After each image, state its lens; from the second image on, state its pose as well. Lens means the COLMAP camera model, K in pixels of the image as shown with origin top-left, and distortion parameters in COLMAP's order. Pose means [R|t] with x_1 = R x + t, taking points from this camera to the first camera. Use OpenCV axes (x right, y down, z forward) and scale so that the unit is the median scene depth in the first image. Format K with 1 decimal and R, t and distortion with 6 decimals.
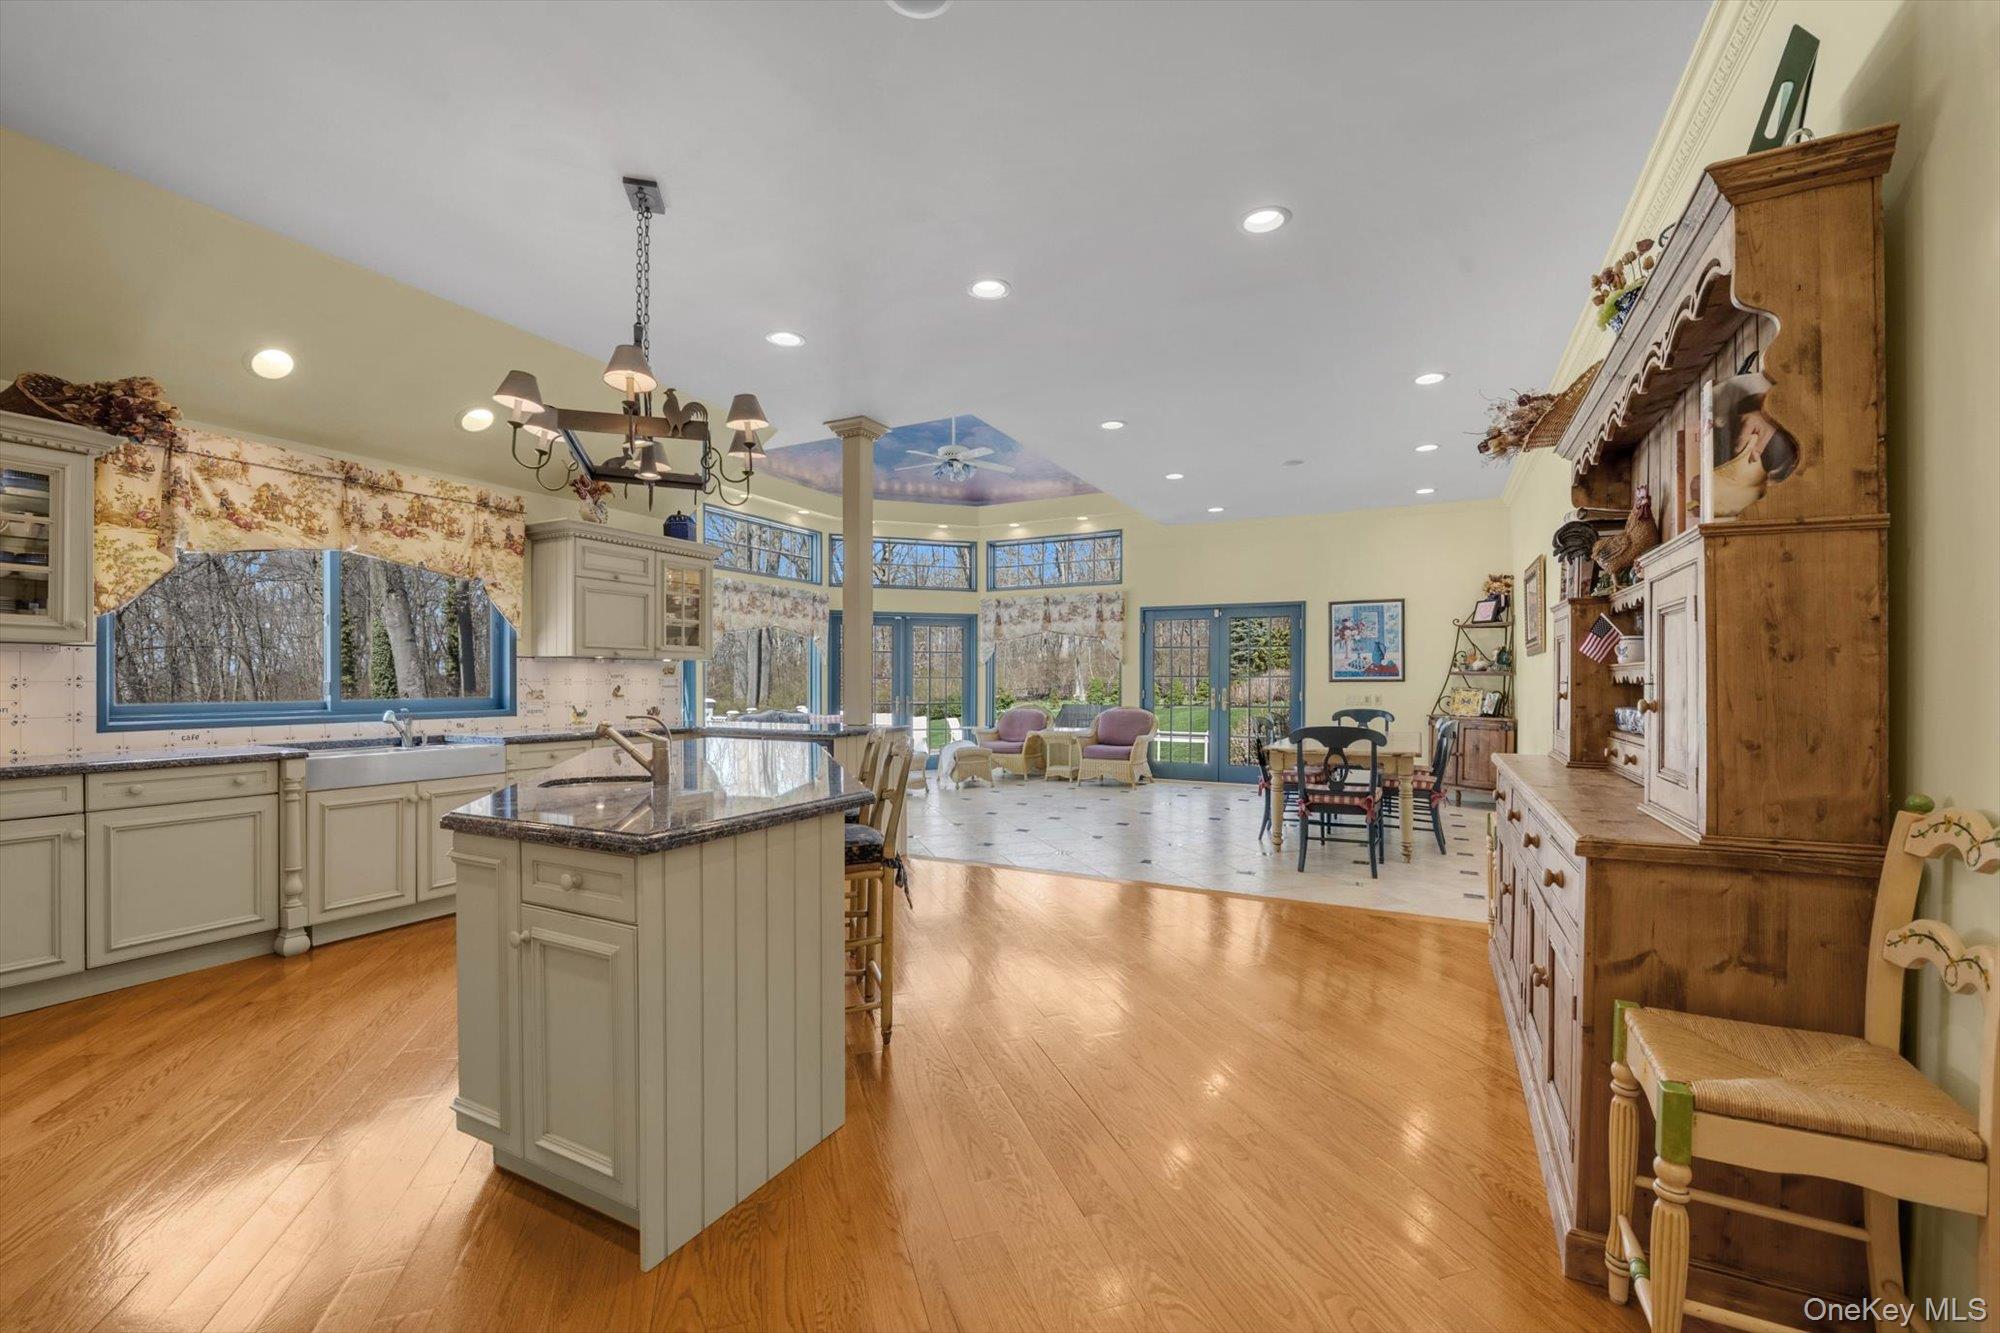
lens RADIAL K [[806.6, 0, 1006.2], [0, 806.6, 685.4], [0, 0, 1]] dist [-0.010229, -0.000873]
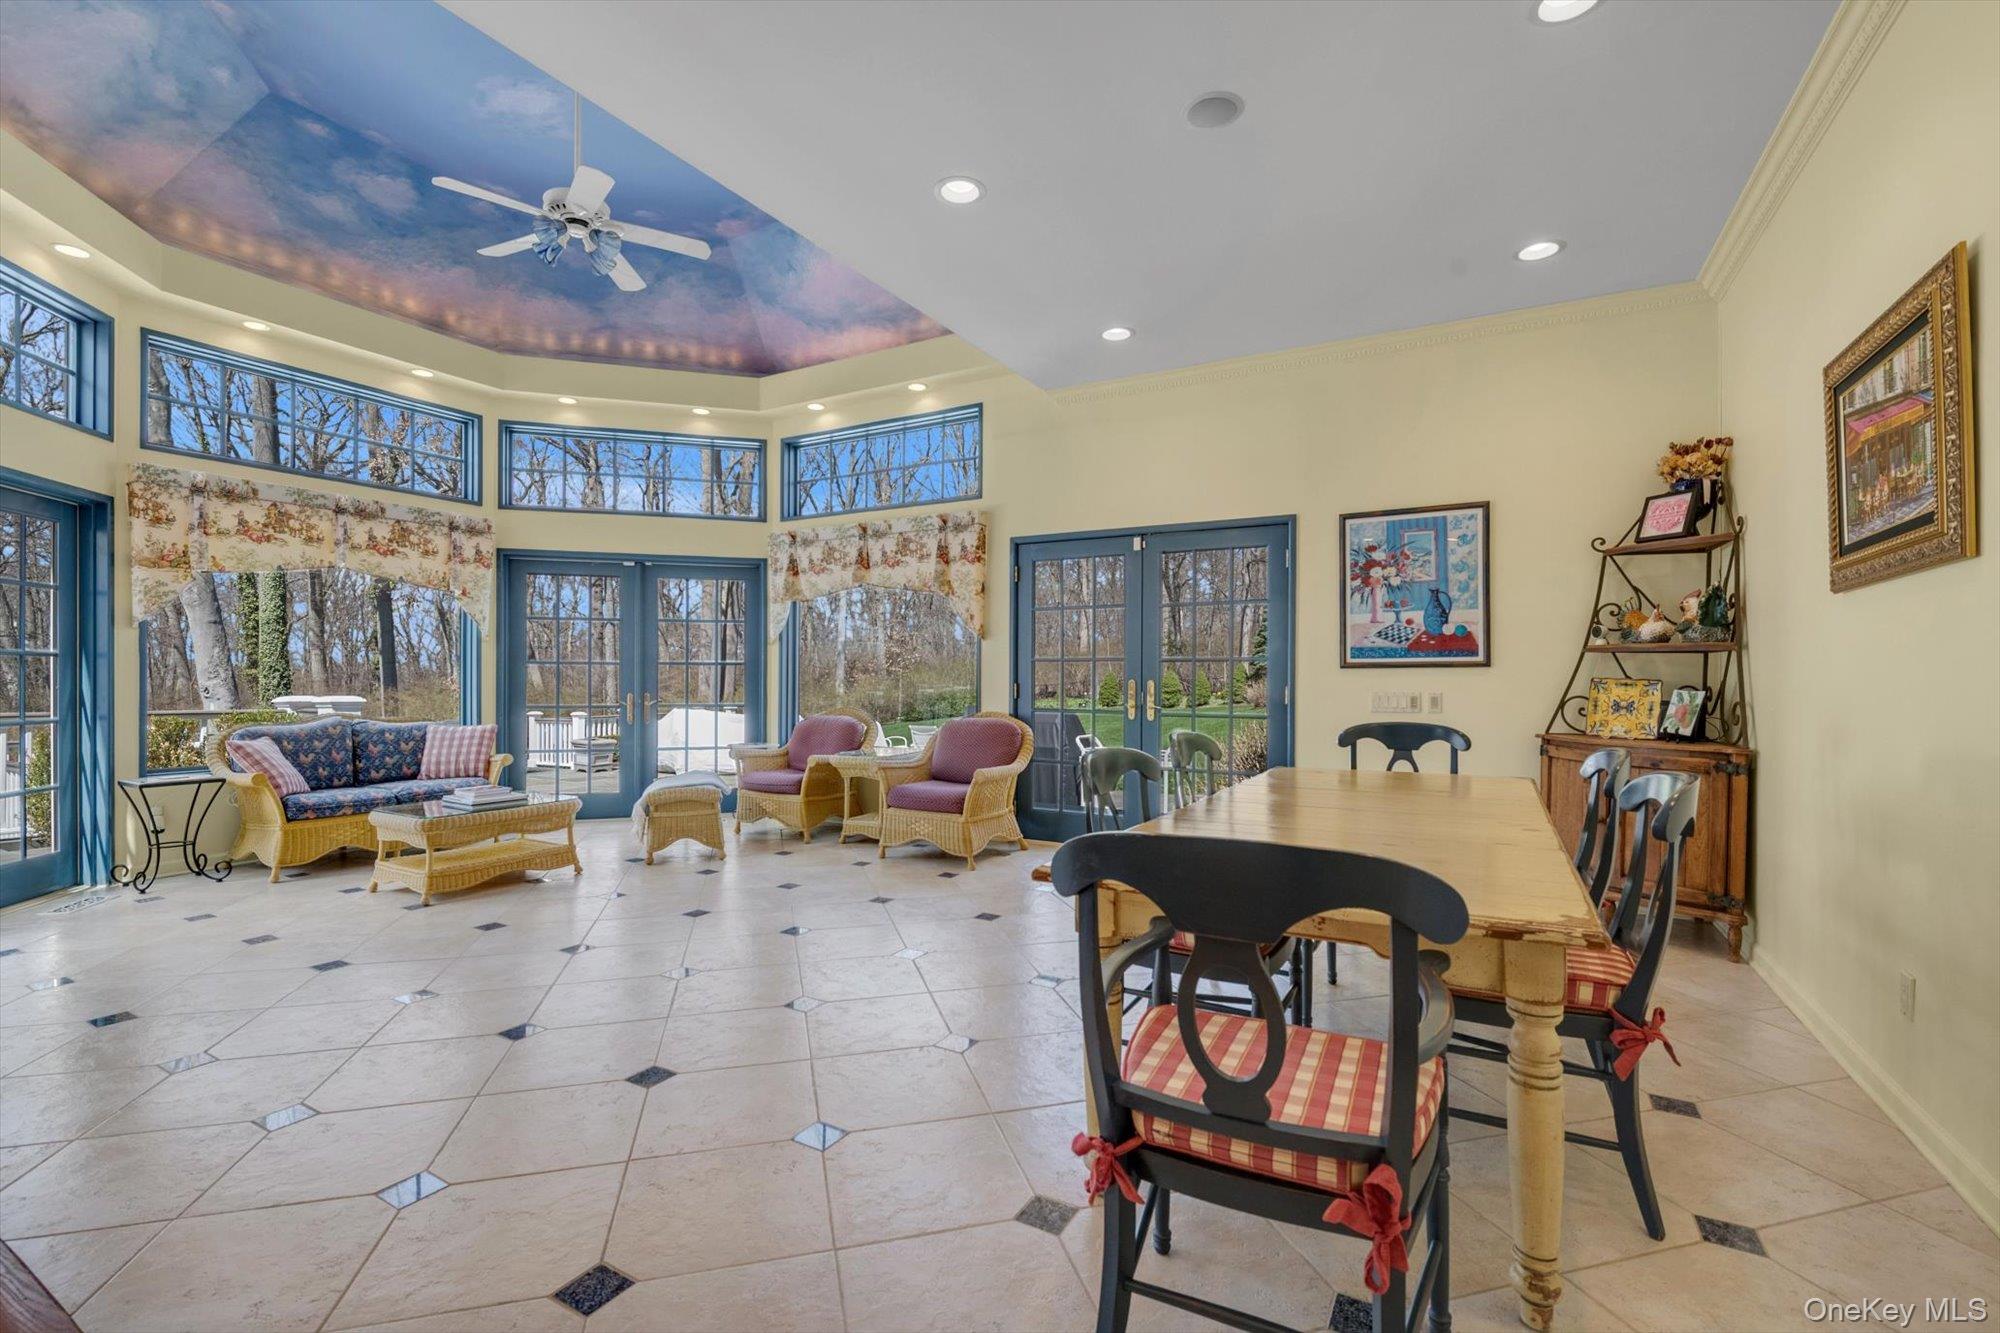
lens RADIAL K [[854.6, 0, 1010.5], [0, 854.6, 682.0], [0, 0, 1]] dist [-0.007001, -0.001930]
pose [[0.999489, 0.002036, -0.031888, 0.208721], [-0.002028, 0.999998, 0.000277, 0.005094], [0.031888, -0.000212, 0.999491, 0.448420]]
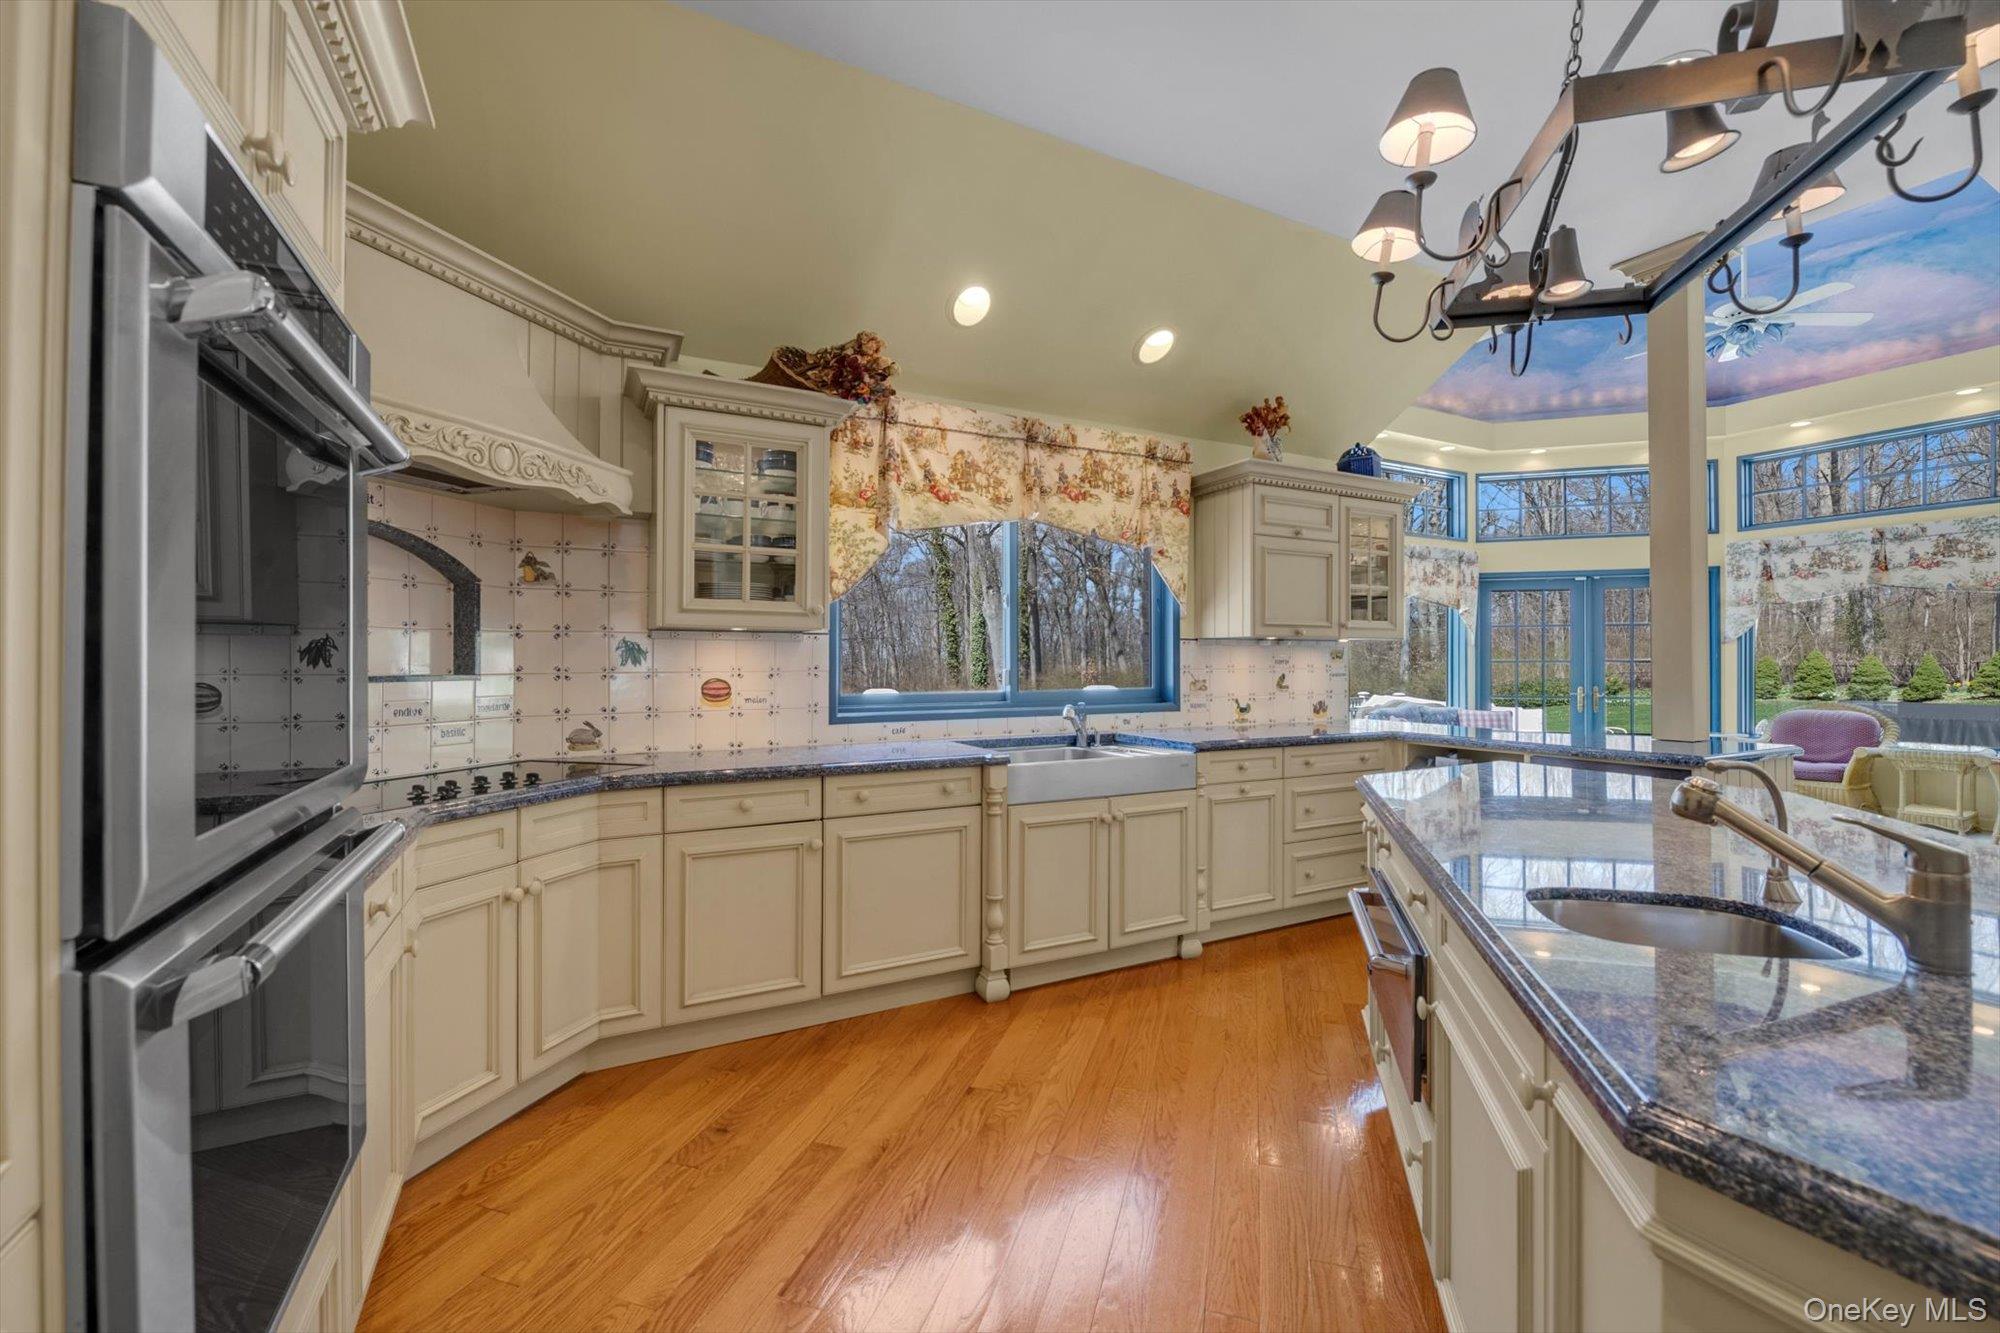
lens RADIAL K [[806.6, 0, 1000.8], [0, 806.6, 654.2], [0, 0, 1]] dist [-0.010229, -0.000873]
pose [[0.811944, -0.006057, -0.583704, -0.165960], [-0.002623, 0.999898, -0.014024, -0.004876], [0.583729, 0.012918, 0.811846, 0.134253]]
